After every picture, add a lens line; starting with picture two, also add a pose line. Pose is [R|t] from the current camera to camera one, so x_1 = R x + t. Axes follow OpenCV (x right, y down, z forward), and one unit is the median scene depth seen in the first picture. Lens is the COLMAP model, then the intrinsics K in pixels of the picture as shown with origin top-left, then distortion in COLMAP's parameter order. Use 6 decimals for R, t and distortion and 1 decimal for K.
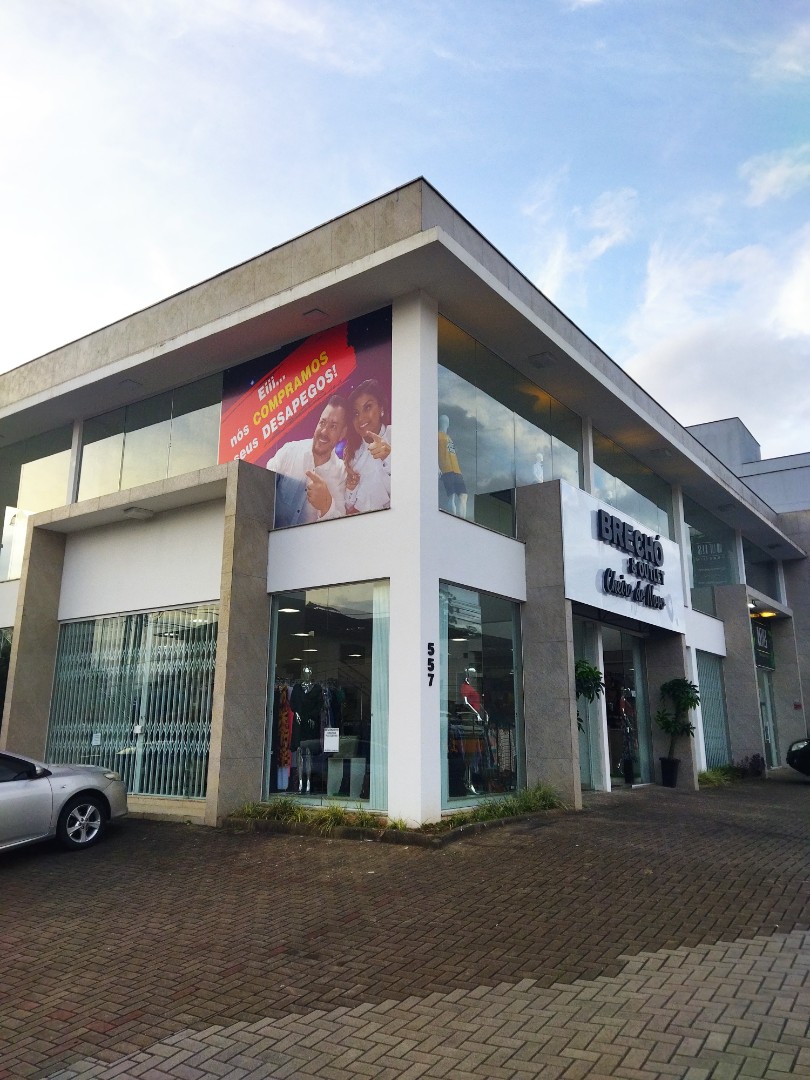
lens RADIAL K [[793.4, 0, 409.3], [0, 793.4, 539.3], [0, 0, 1]] dist [0.113576, -0.133058]
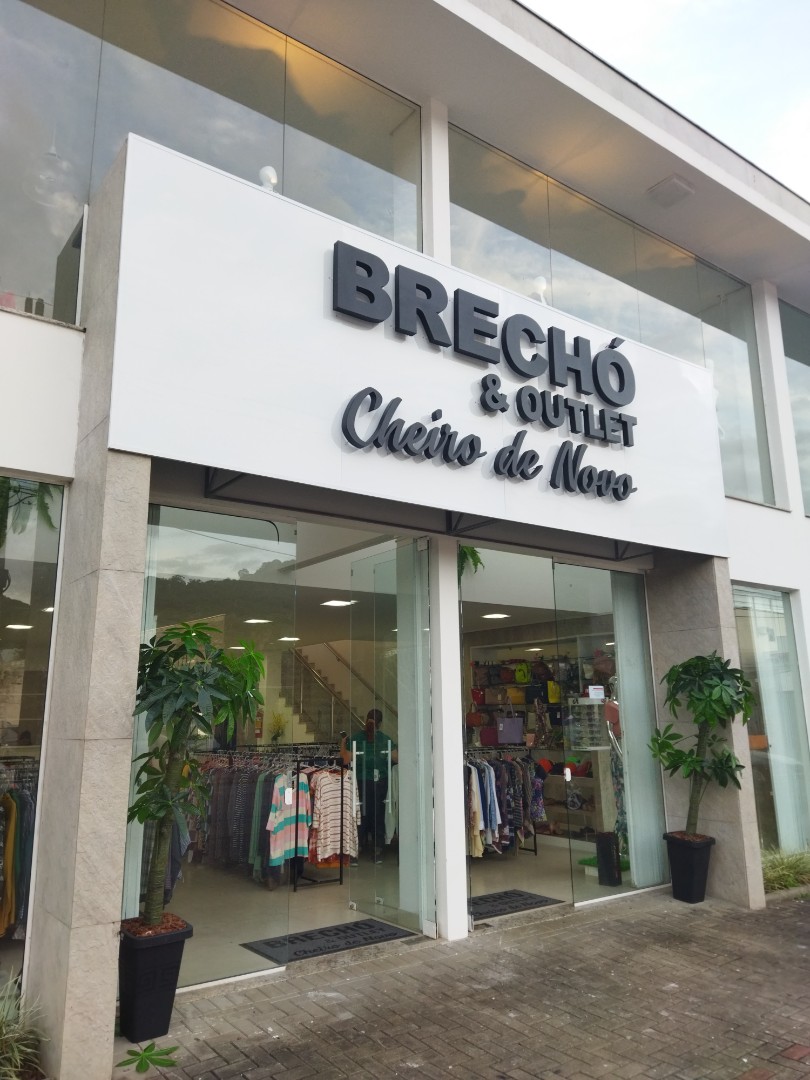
lens RADIAL K [[793.4, 0, 409.3], [0, 793.4, 539.3], [0, 0, 1]] dist [0.113576, -0.133058]
pose [[0.951206, -0.083068, -0.297164, 0.433639], [0.088585, 0.996055, 0.005120, 0.125634], [0.295566, -0.031194, 0.954813, 0.716081]]
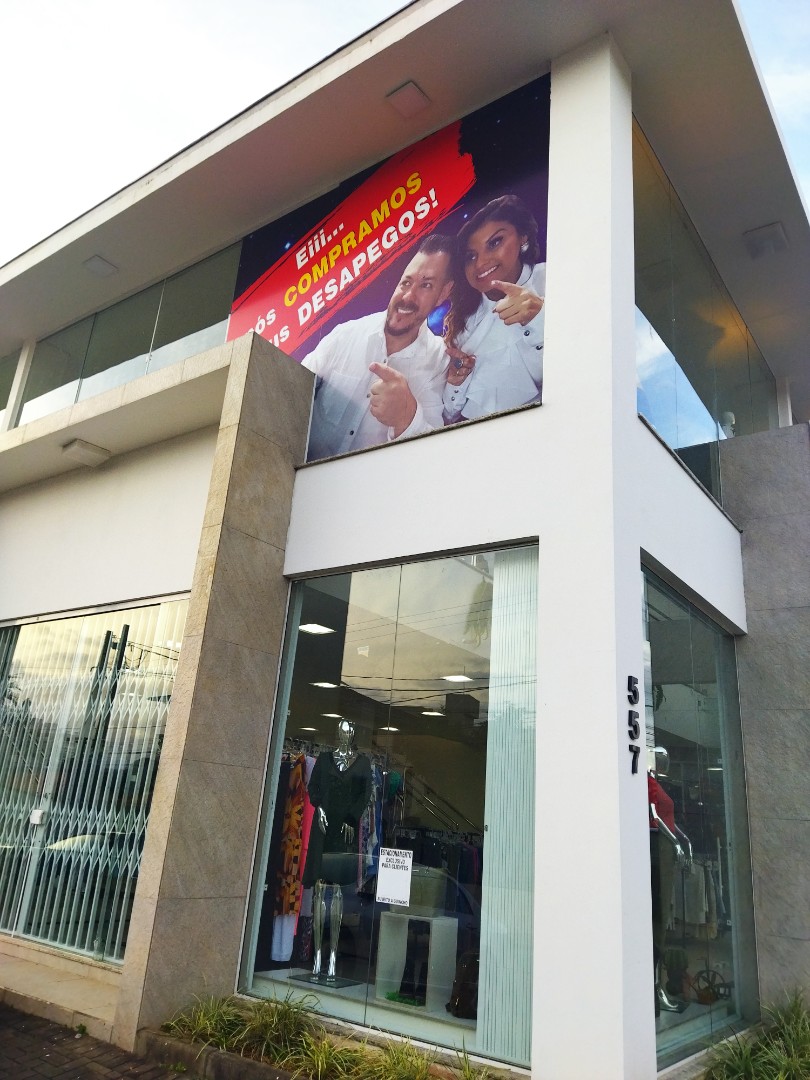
lens RADIAL K [[793.4, 0, 409.3], [0, 793.4, 539.3], [0, 0, 1]] dist [0.113576, -0.133058]
pose [[0.997479, 0.065360, -0.027653, -0.078307], [-0.067982, 0.991831, -0.107930, 0.093696], [0.020372, 0.109538, 0.993774, 0.452209]]
